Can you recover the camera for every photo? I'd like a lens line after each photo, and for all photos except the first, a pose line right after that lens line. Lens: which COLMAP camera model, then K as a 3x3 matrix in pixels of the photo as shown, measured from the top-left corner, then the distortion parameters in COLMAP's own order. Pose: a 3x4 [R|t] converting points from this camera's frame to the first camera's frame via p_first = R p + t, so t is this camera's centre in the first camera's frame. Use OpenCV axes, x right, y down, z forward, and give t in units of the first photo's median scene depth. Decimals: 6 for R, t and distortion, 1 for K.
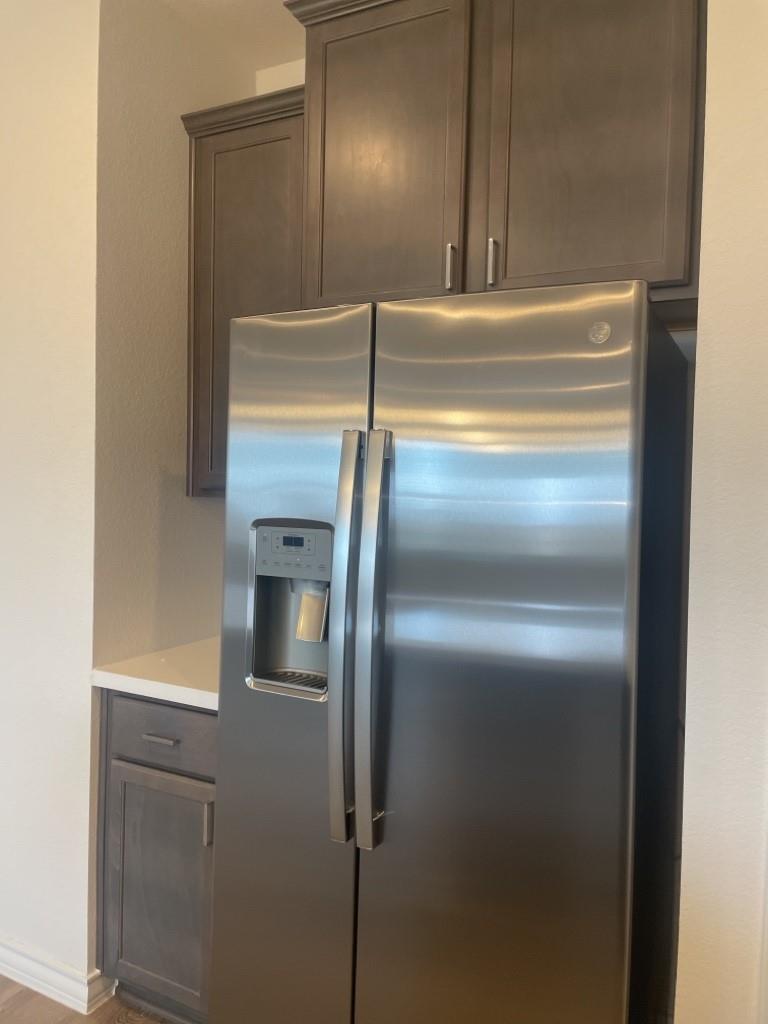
lens RADIAL K [[772.6, 0, 384.0], [0, 772.6, 512.0], [0, 0, 1]] dist [0.042649, -0.061682]
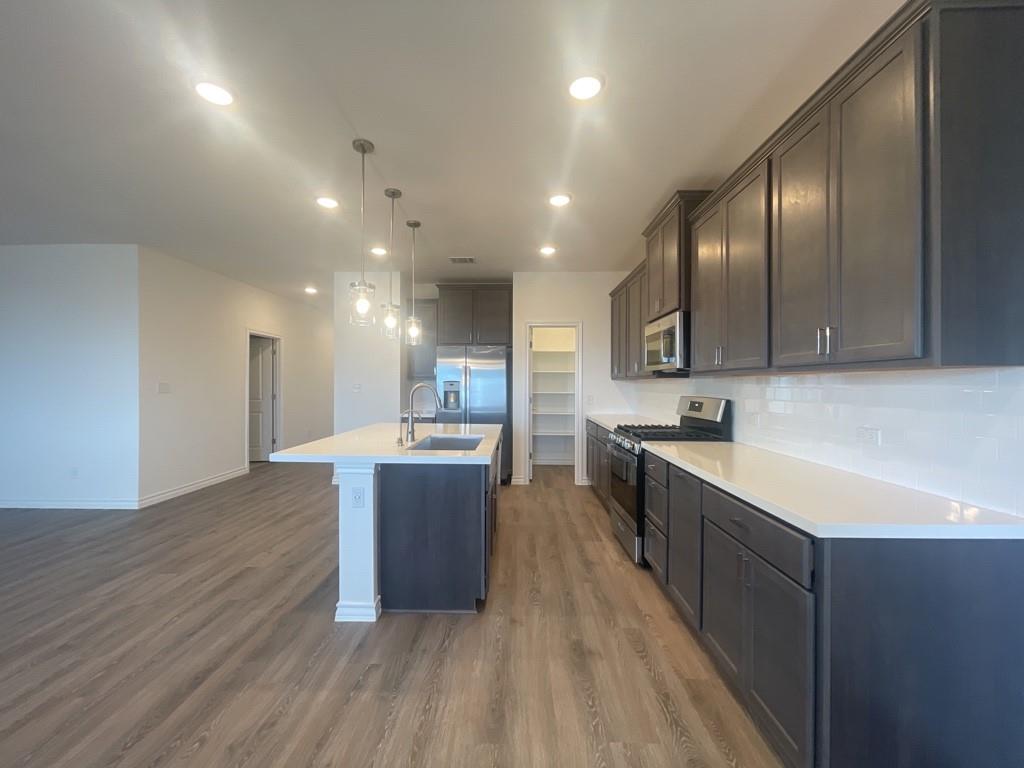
lens RADIAL K [[412.8, 0, 507.6], [0, 412.8, 384.6], [0, 0, 1]] dist [-0.001989, -0.000062]
pose [[0.896453, -0.021808, 0.442602, -1.110203], [0.032157, 0.999356, -0.015891, 0.098861], [-0.441971, 0.028479, 0.896577, -1.985256]]
